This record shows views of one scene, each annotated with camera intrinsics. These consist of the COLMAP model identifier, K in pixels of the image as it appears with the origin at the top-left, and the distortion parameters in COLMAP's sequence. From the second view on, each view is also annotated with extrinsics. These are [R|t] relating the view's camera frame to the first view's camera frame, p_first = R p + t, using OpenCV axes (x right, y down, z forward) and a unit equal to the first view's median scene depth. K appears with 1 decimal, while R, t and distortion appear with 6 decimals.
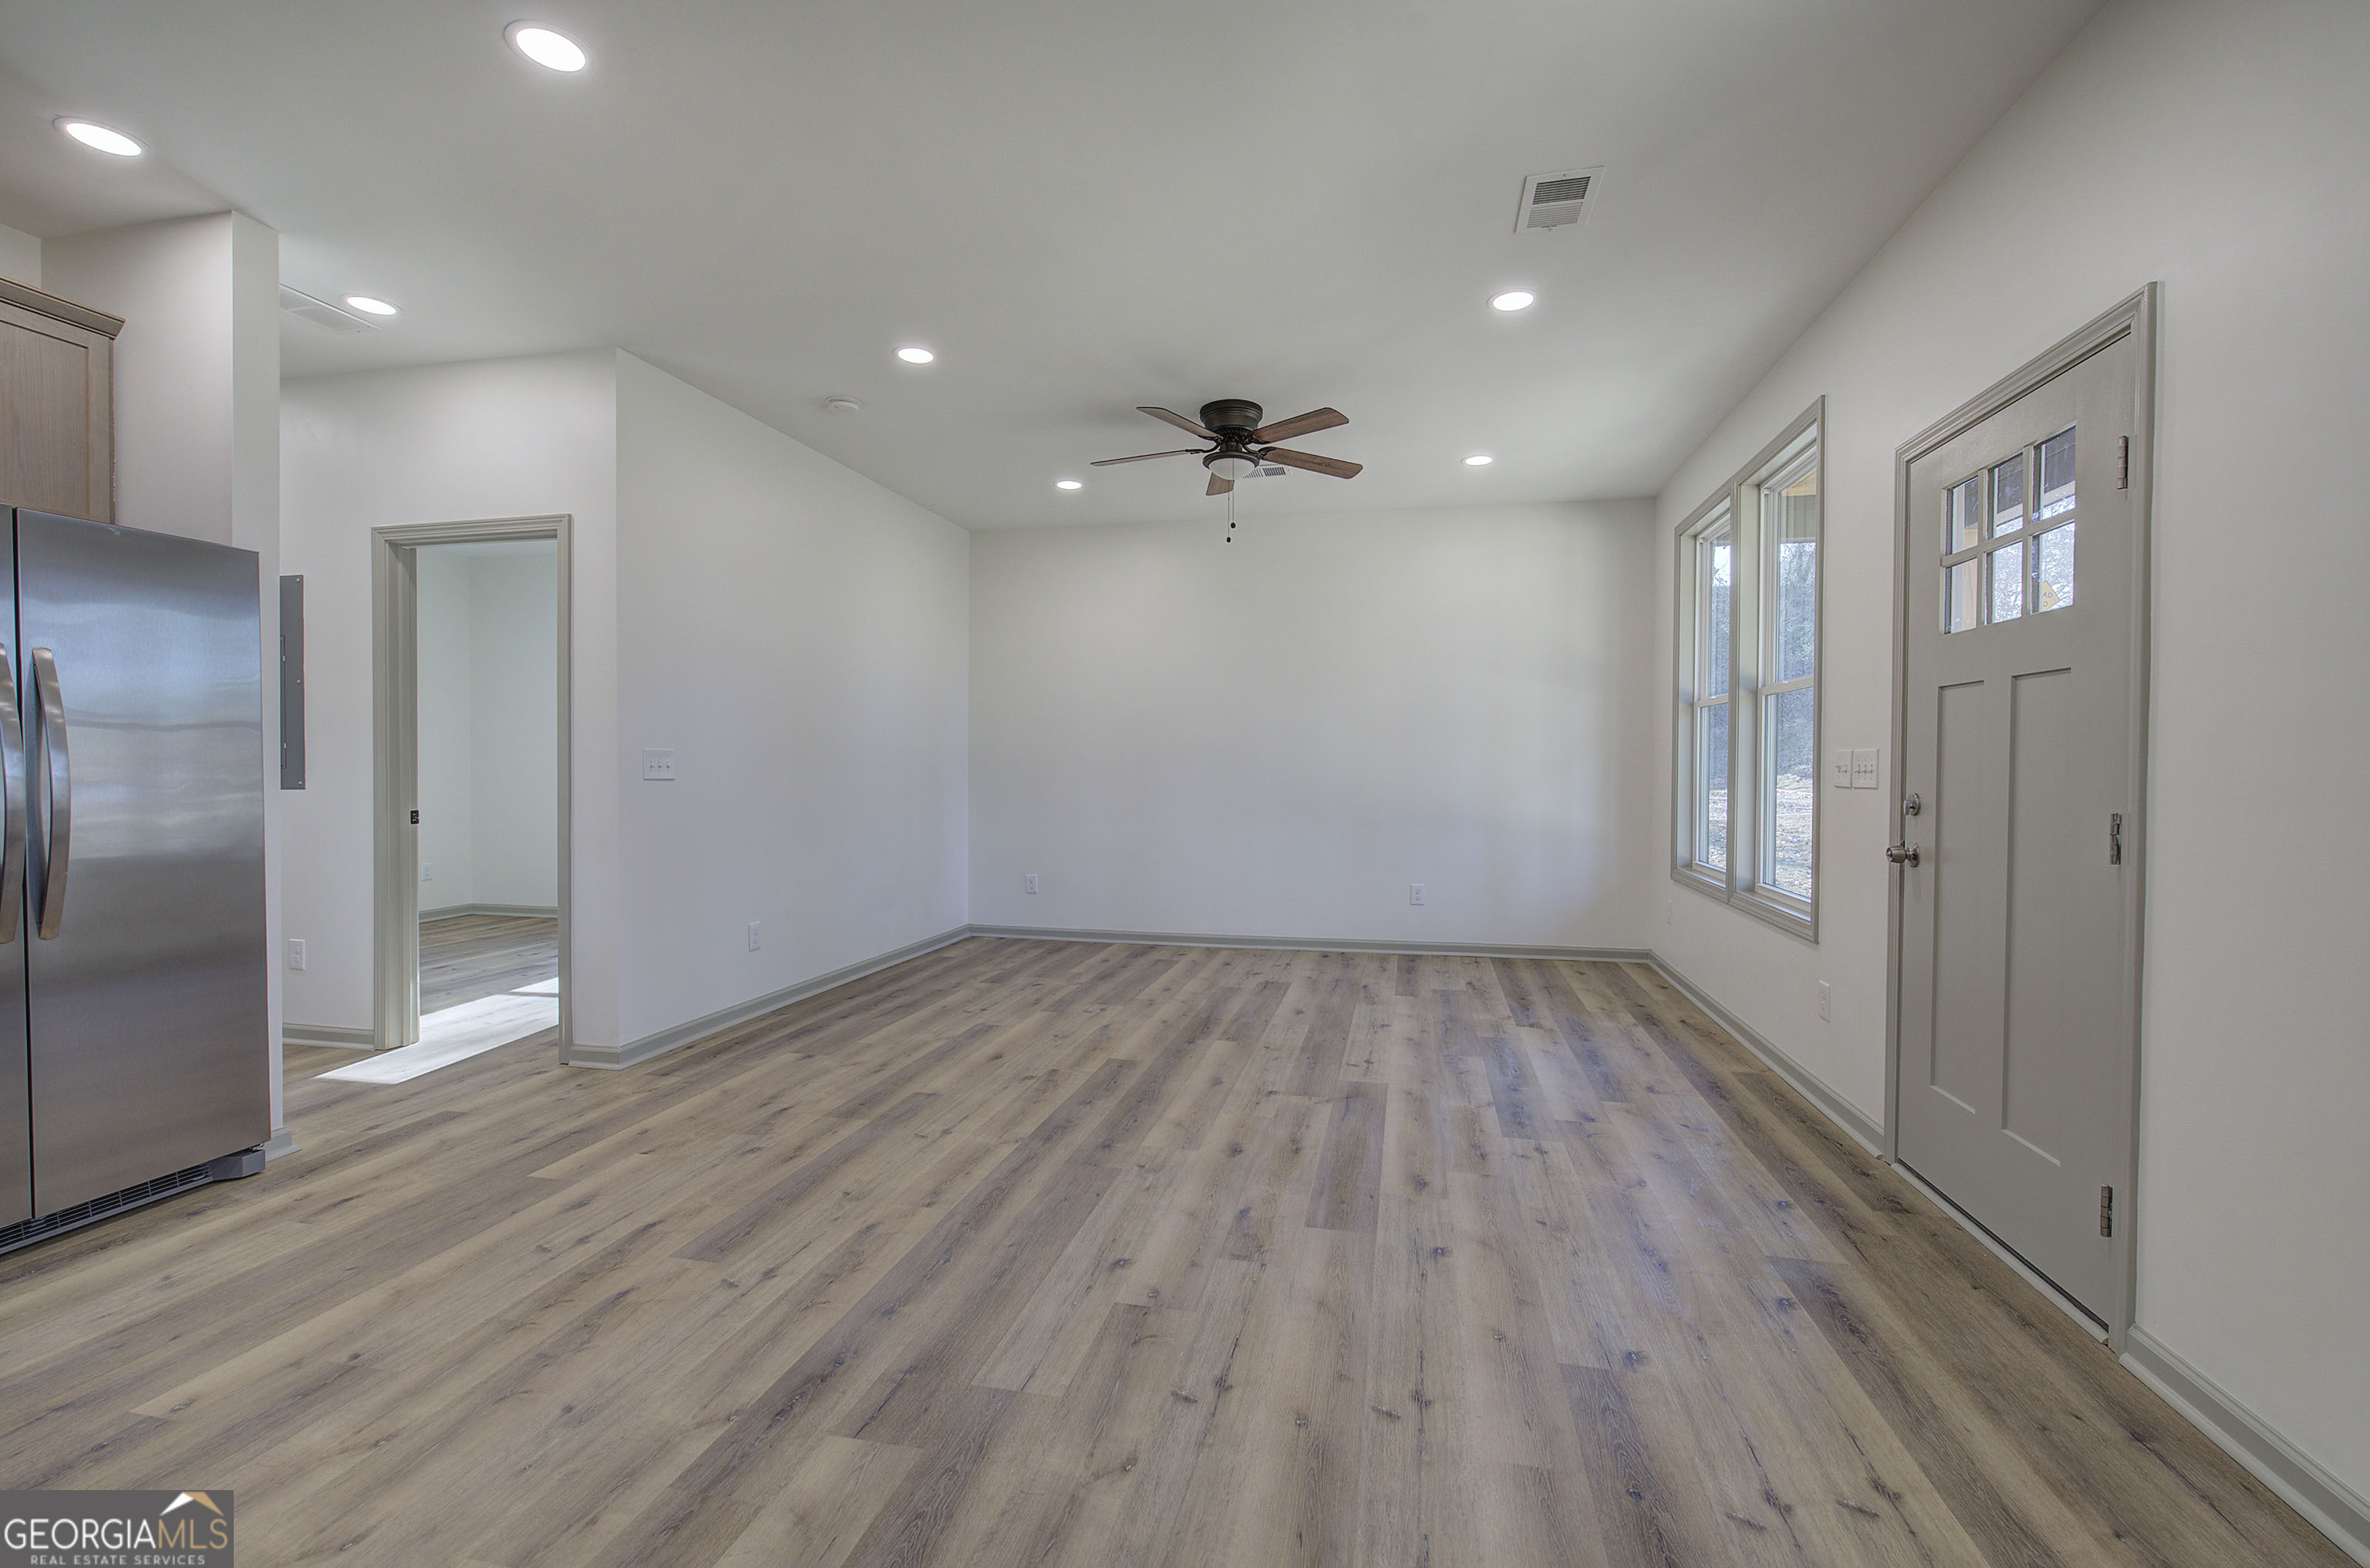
lens RADIAL K [[1001.9, 0, 1176.8], [0, 1001.9, 776.9], [0, 0, 1]] dist [0.002090, -0.001896]
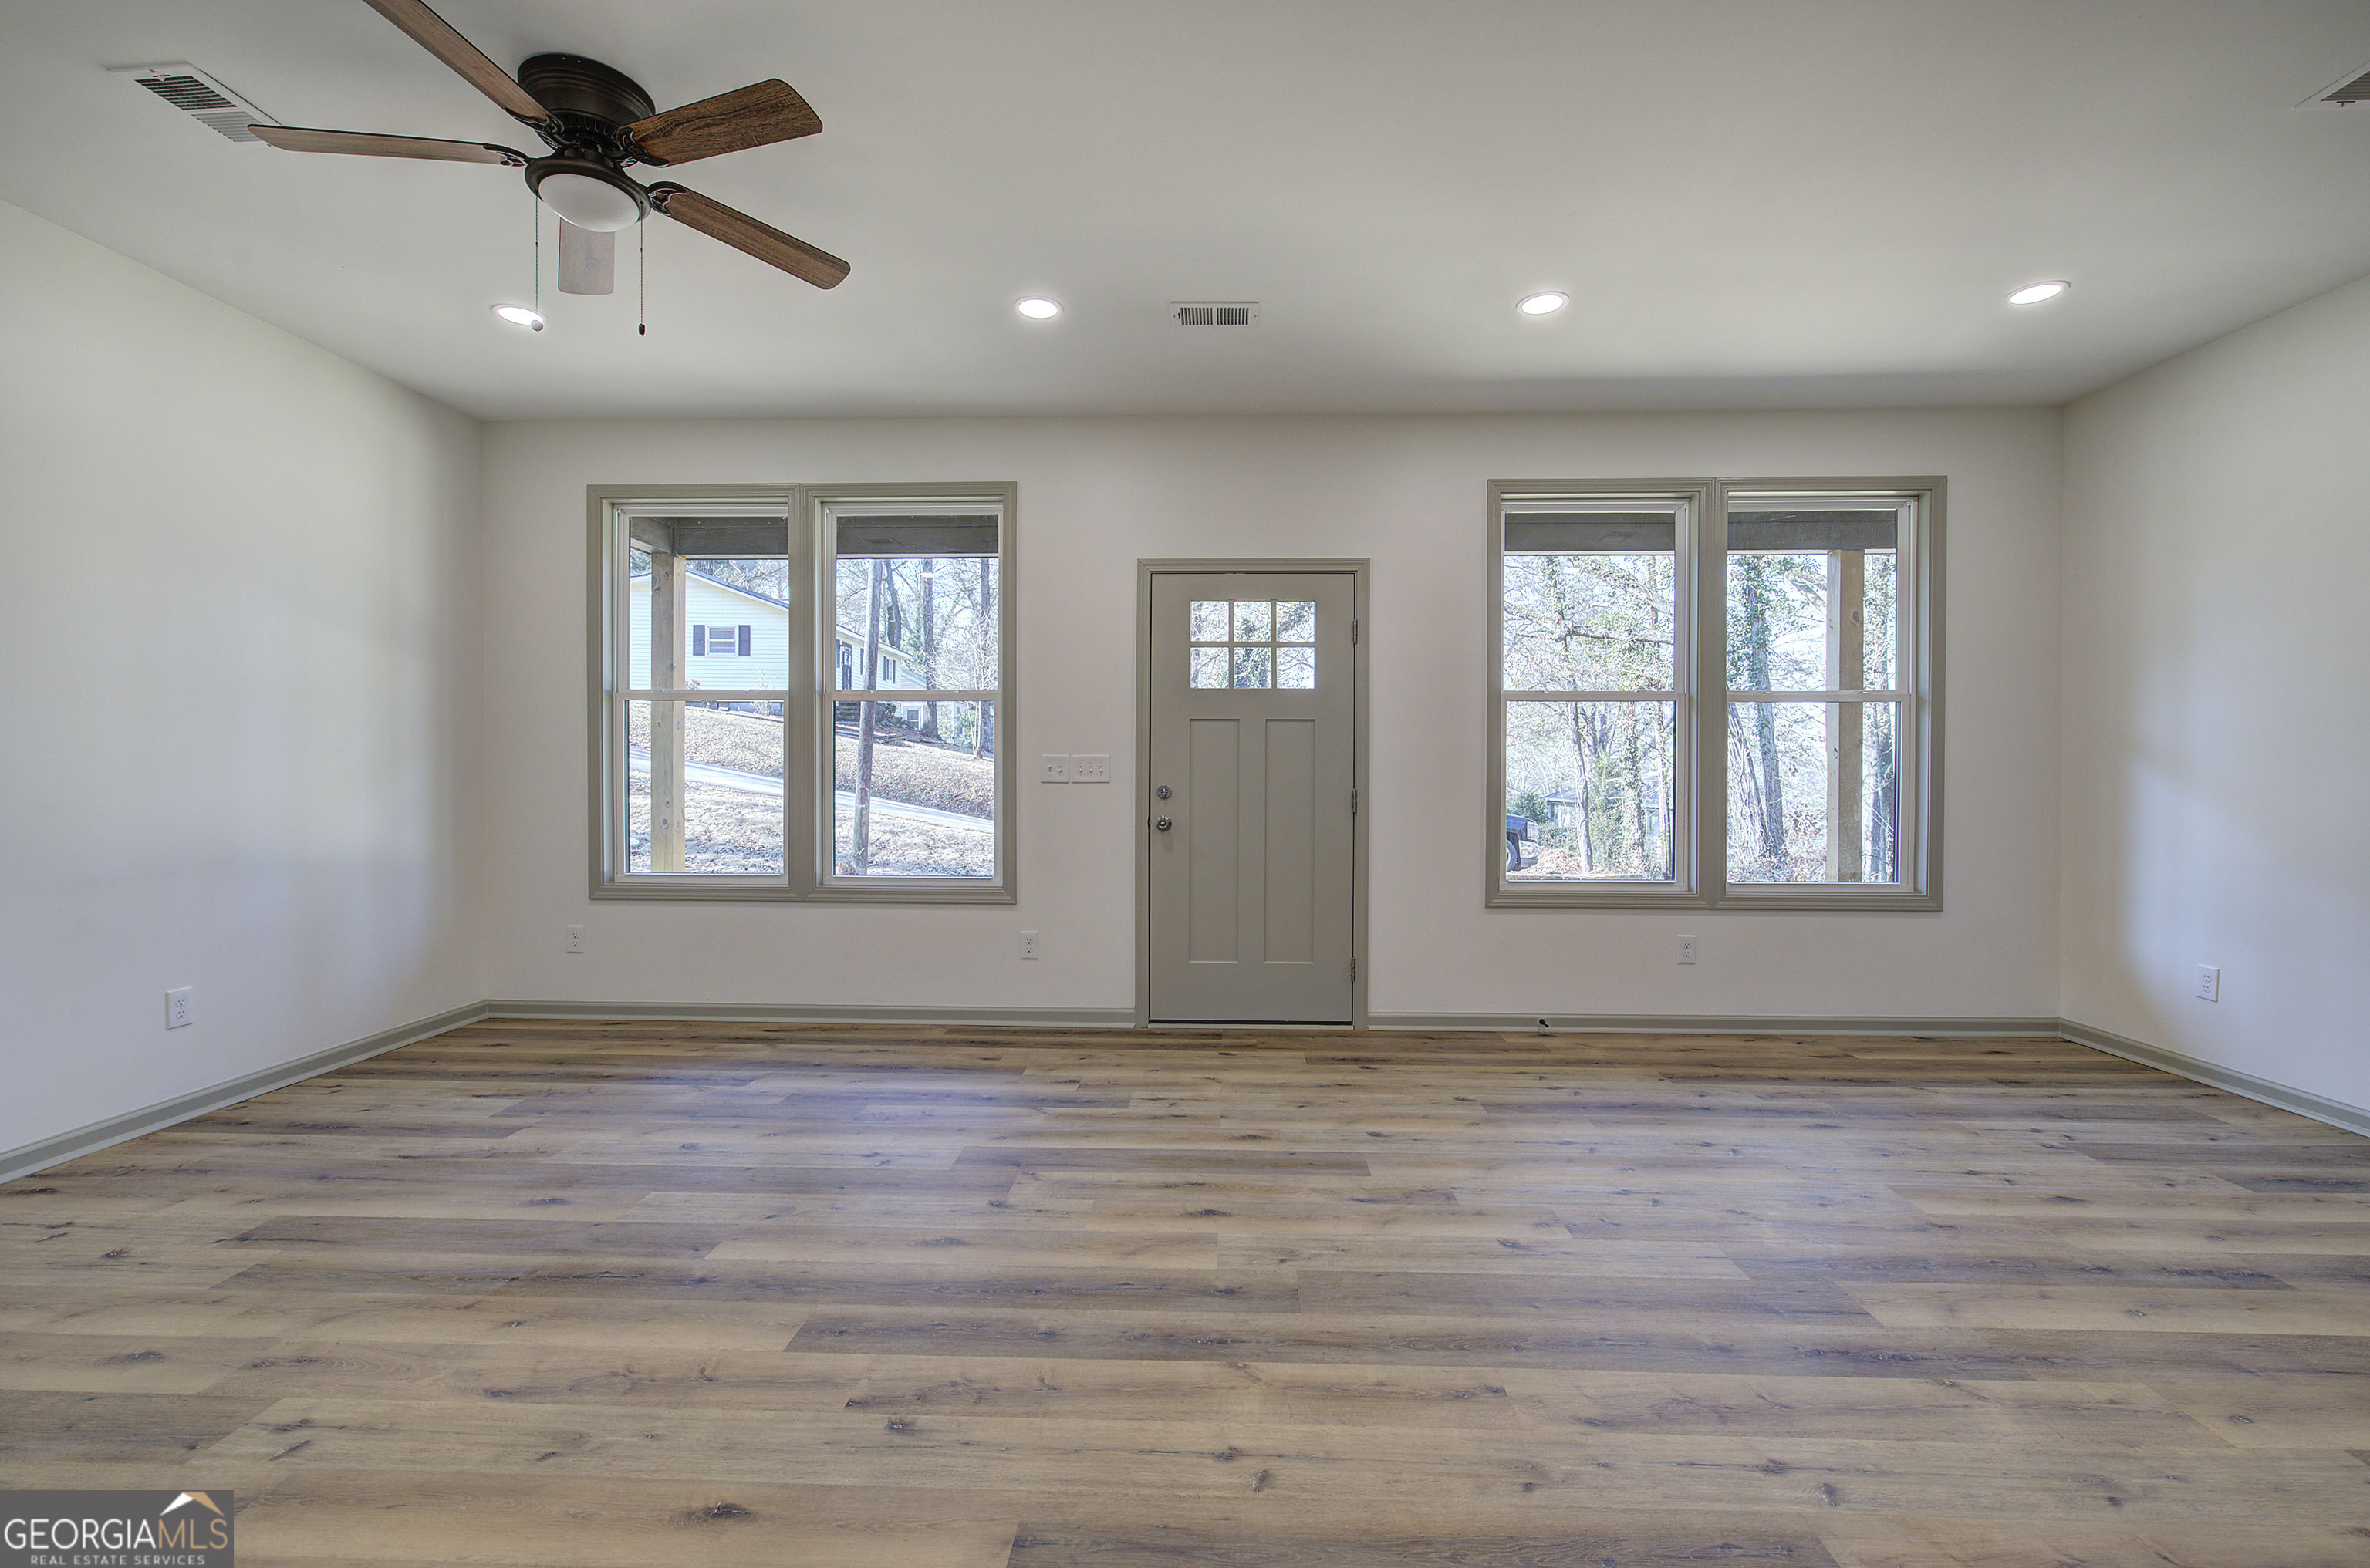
lens RADIAL K [[1001.9, 0, 1196.4], [0, 1001.9, 783.8], [0, 0, 1]] dist [0.002090, -0.001896]
pose [[-0.192126, -0.017902, 0.981207, -0.823943], [0.007259, 0.999780, 0.019662, -0.017101], [-0.981344, 0.010900, -0.191953, 1.233414]]
